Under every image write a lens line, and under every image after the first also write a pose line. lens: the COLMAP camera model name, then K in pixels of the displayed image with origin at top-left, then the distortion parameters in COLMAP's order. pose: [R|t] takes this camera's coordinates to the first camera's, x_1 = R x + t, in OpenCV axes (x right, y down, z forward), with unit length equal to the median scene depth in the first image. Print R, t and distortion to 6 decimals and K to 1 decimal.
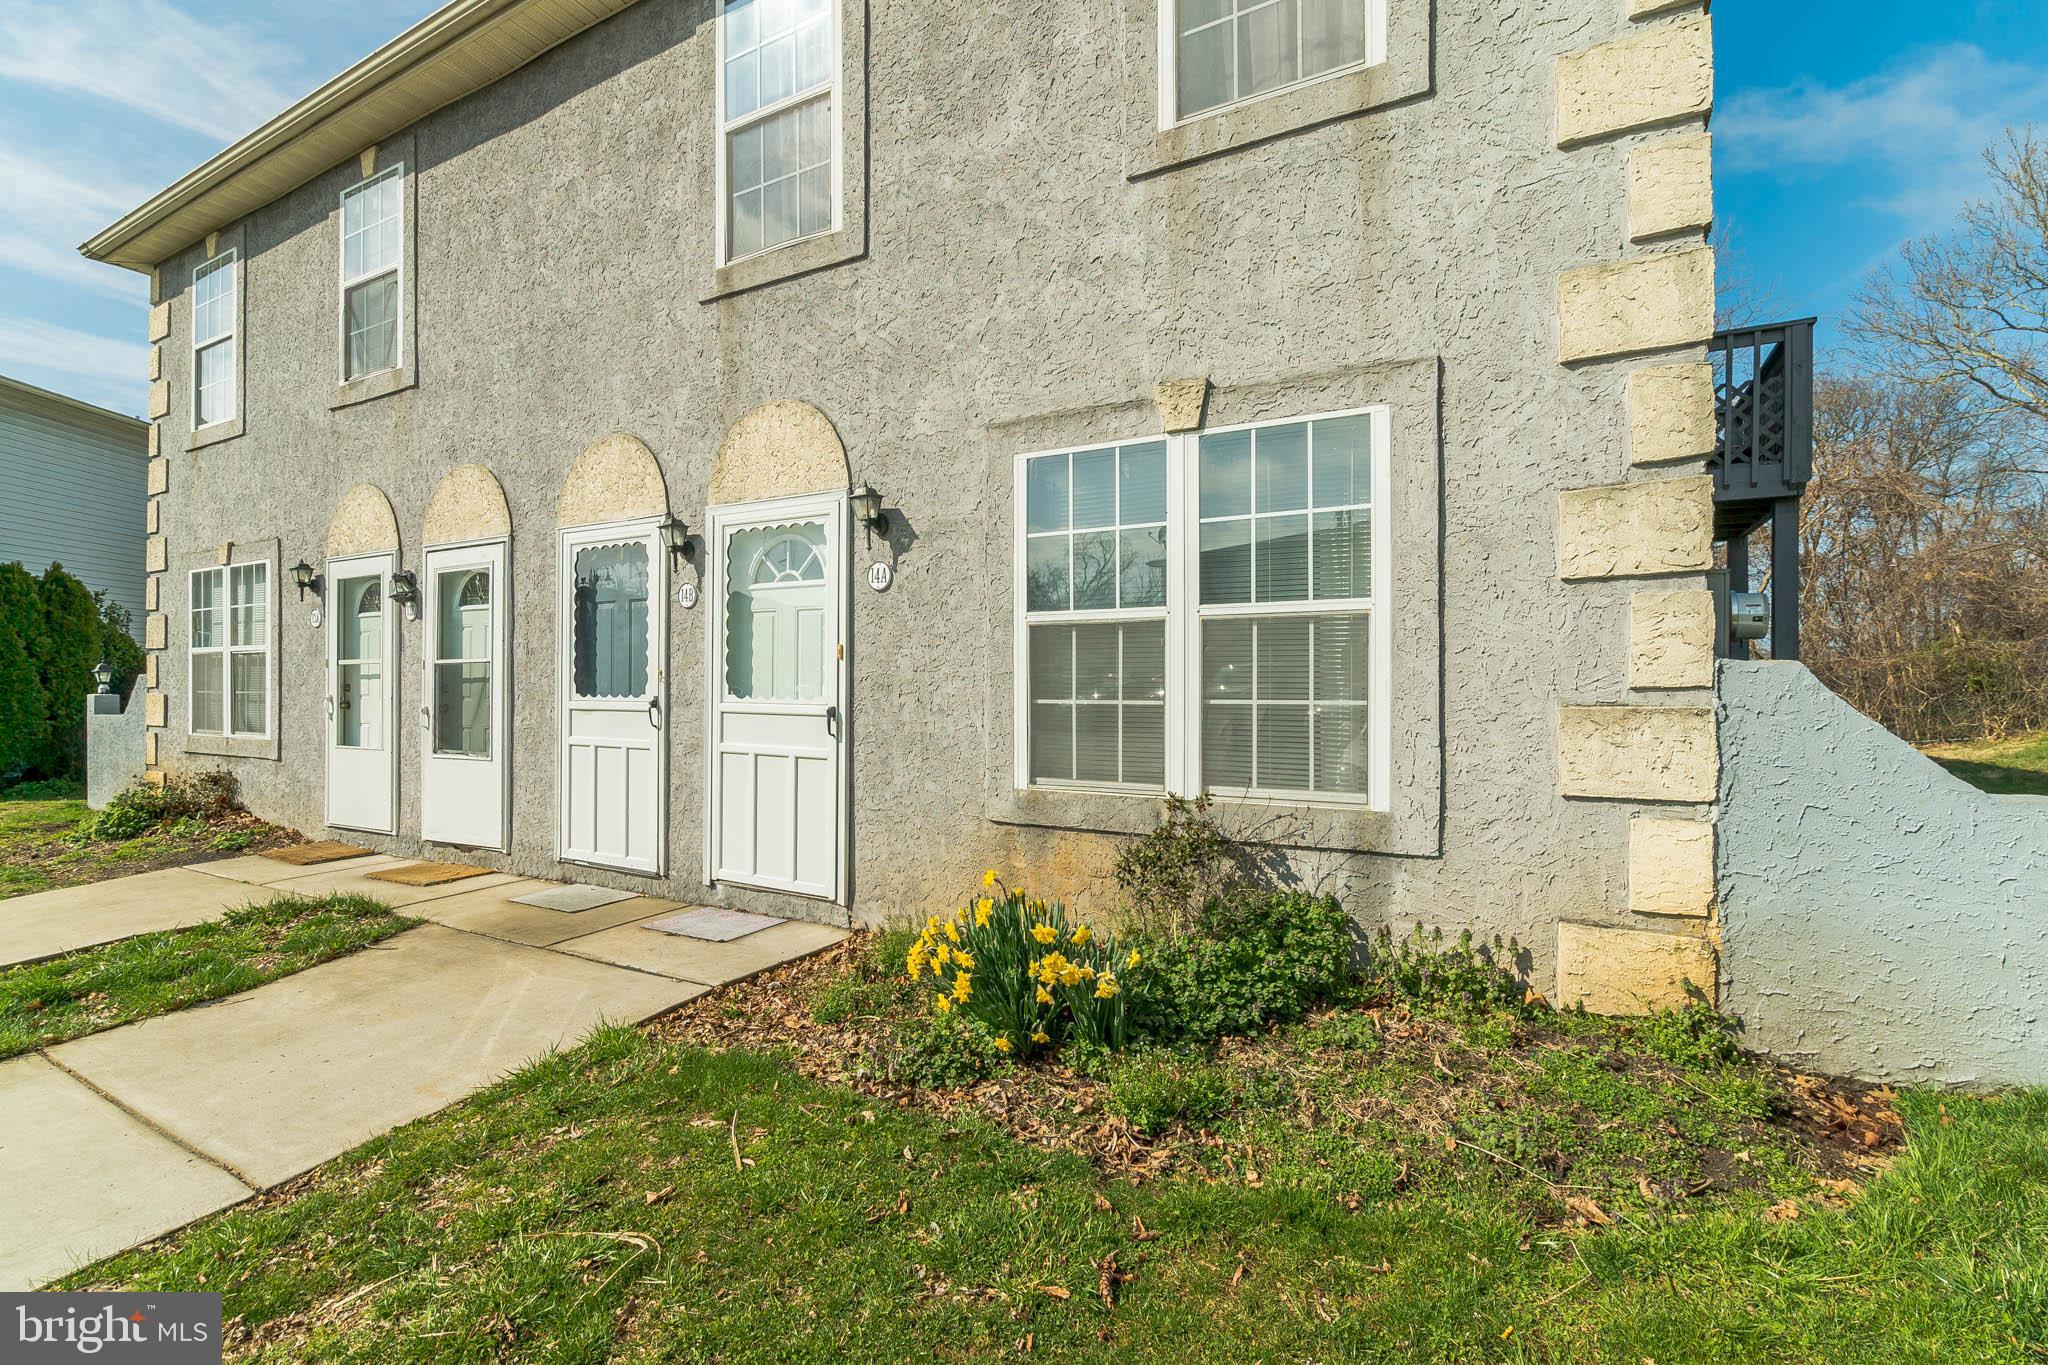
lens RADIAL K [[939.7, 0, 1019.5], [0, 939.7, 682.7], [0, 0, 1]] dist [-0.003545, 0.002247]
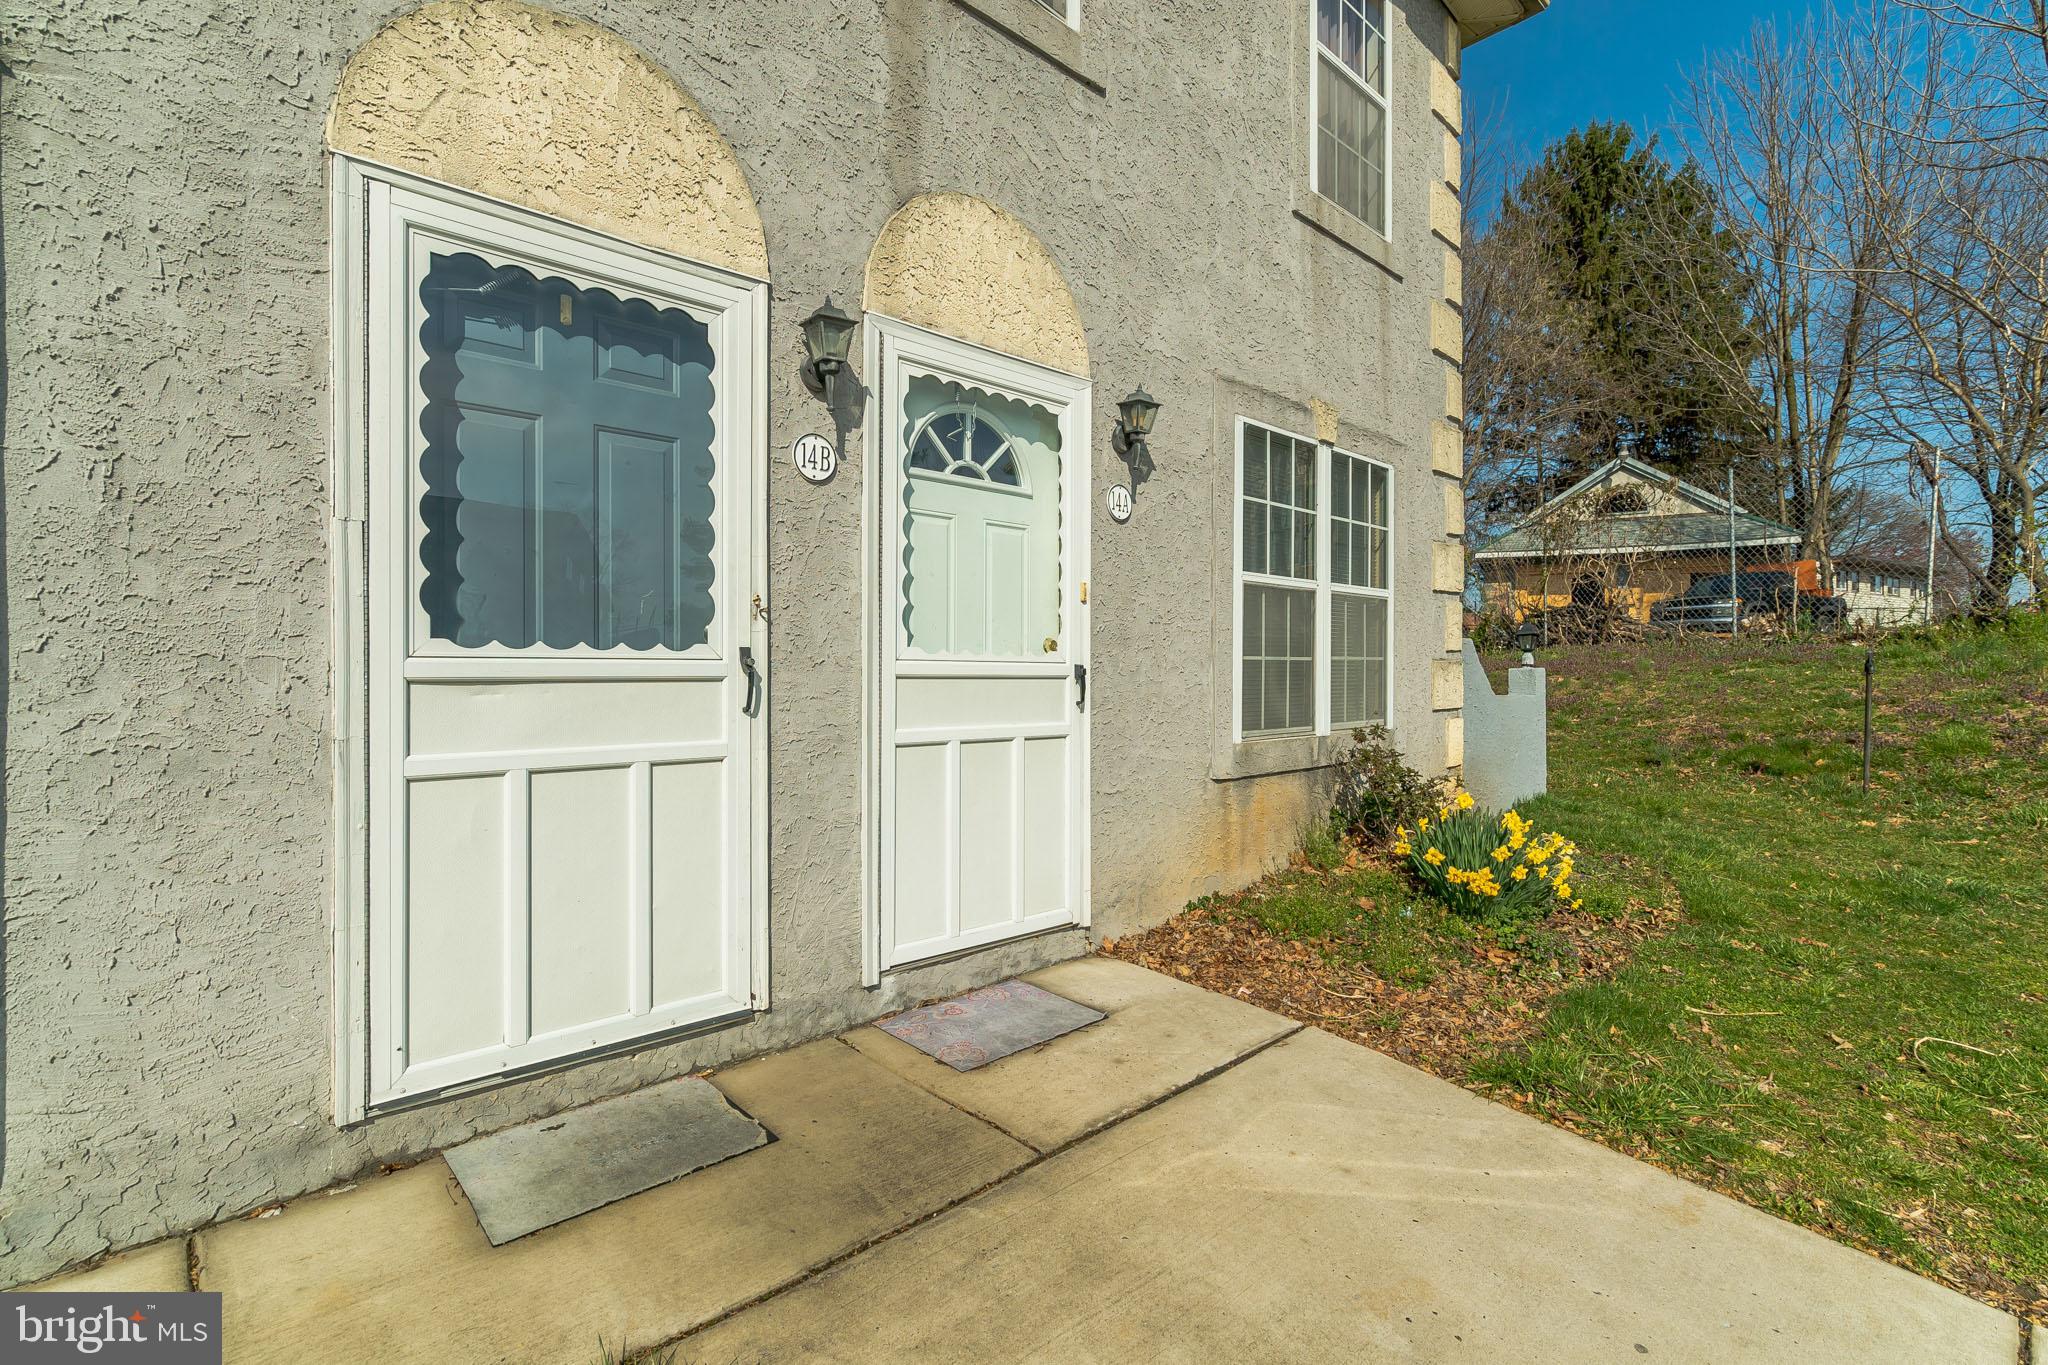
lens RADIAL K [[939.7, 0, 1024.5], [0, 939.7, 667.6], [0, 0, 1]] dist [-0.003545, 0.002247]
pose [[0.292590, 0.001010, 0.956238, -0.994275], [-0.002447, 0.999997, -0.000307, 0.030062], [-0.956235, -0.002250, 0.292591, 0.883283]]
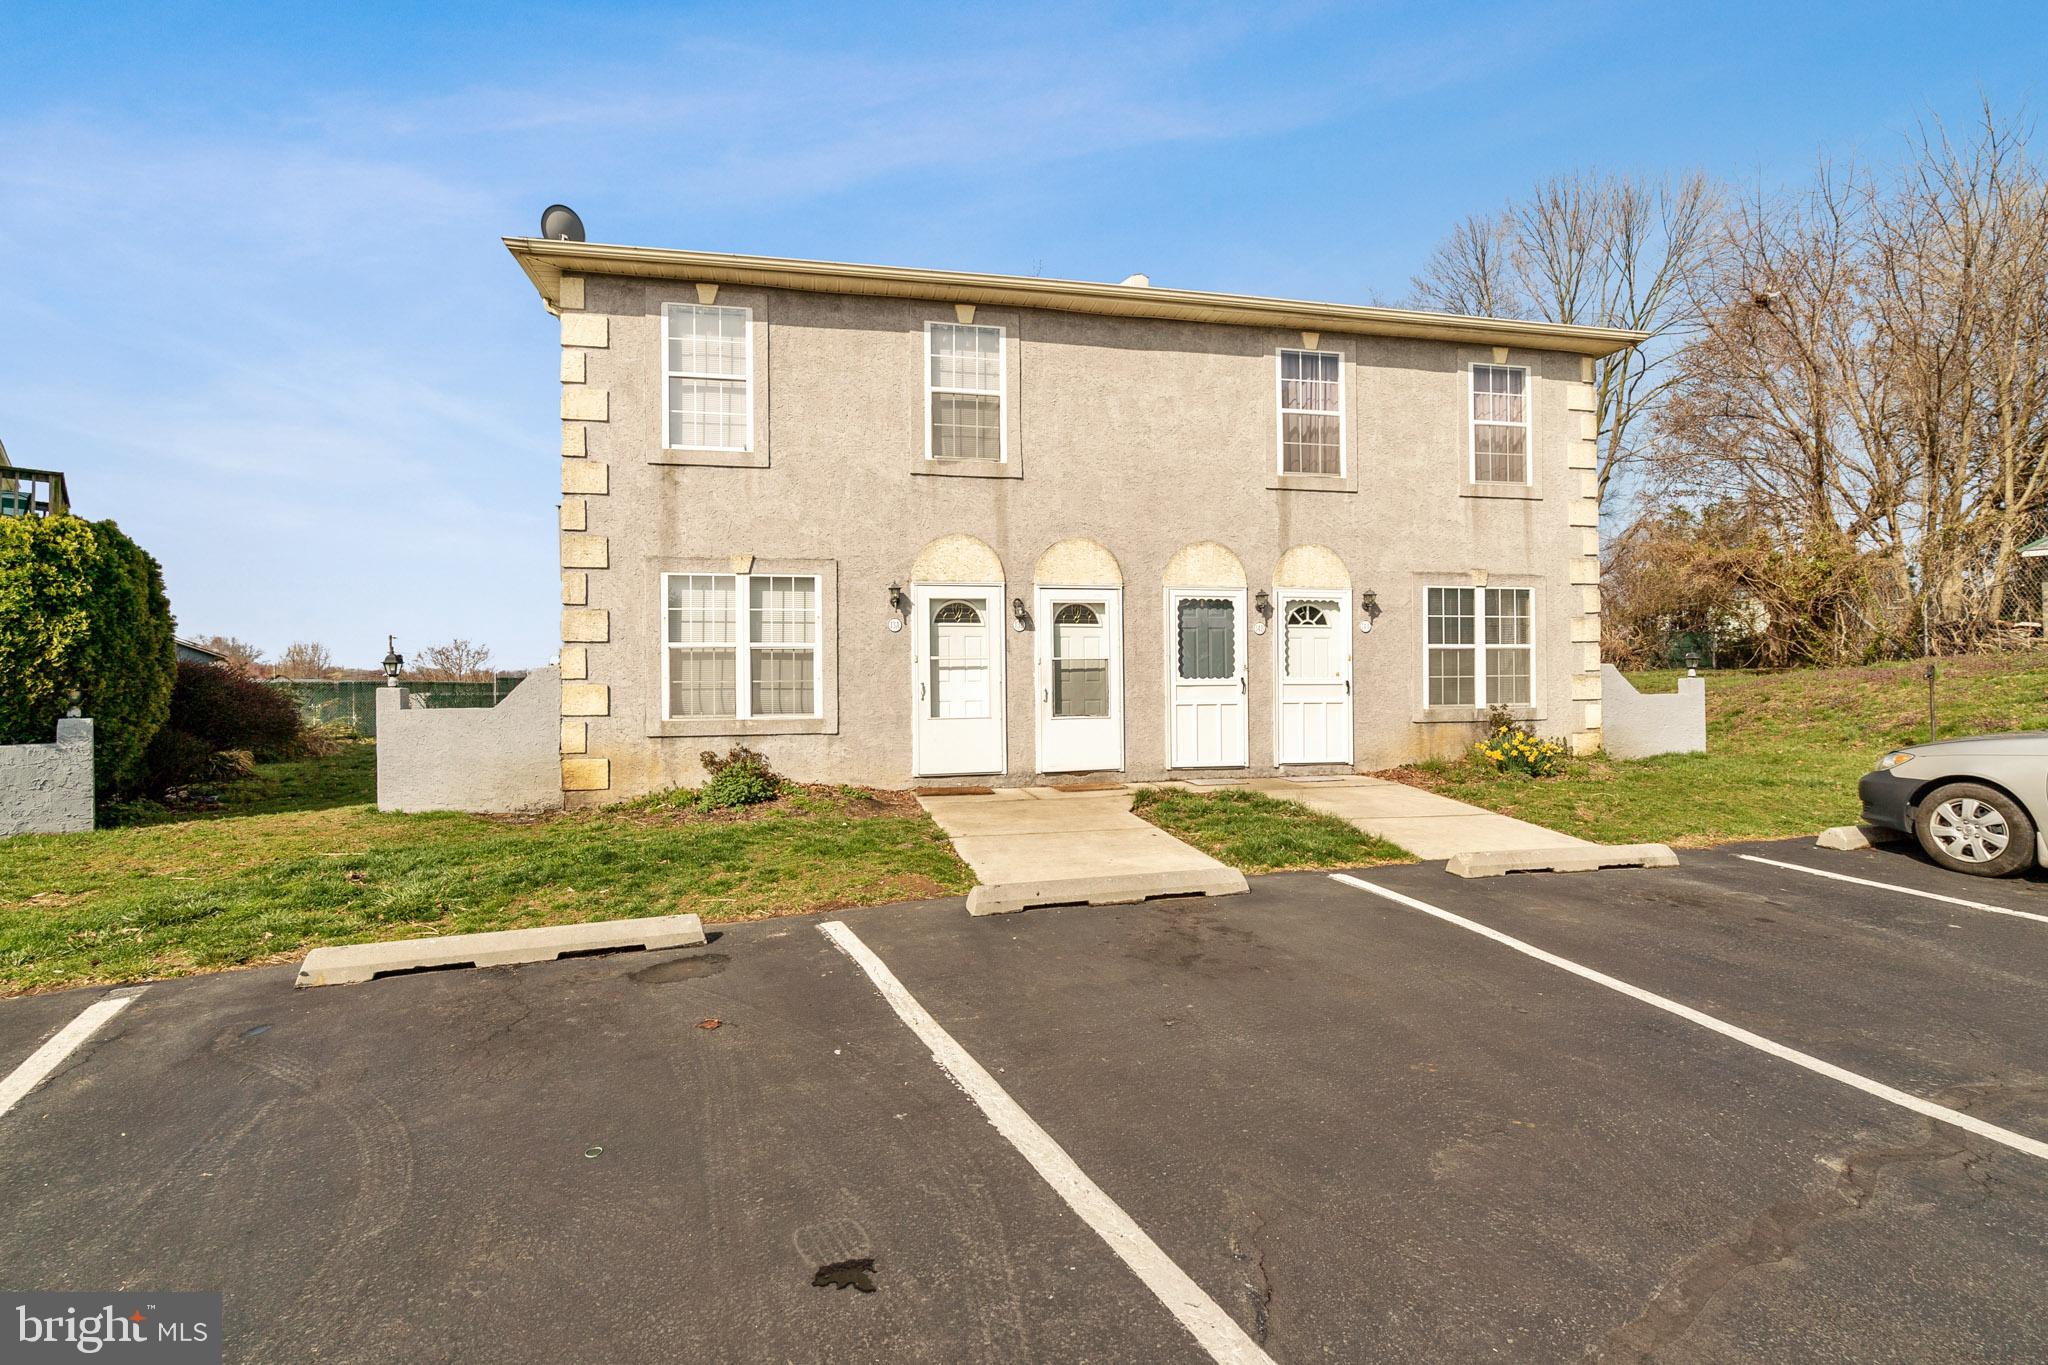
lens RADIAL K [[939.7, 0, 1020.9], [0, 939.7, 682.1], [0, 0, 1]] dist [-0.003545, 0.002247]
pose [[0.738365, -0.005156, 0.674381, -2.566063], [0.008243, 0.999965, -0.001380, 0.027974], [-0.674350, 0.006578, 0.738382, -0.200548]]
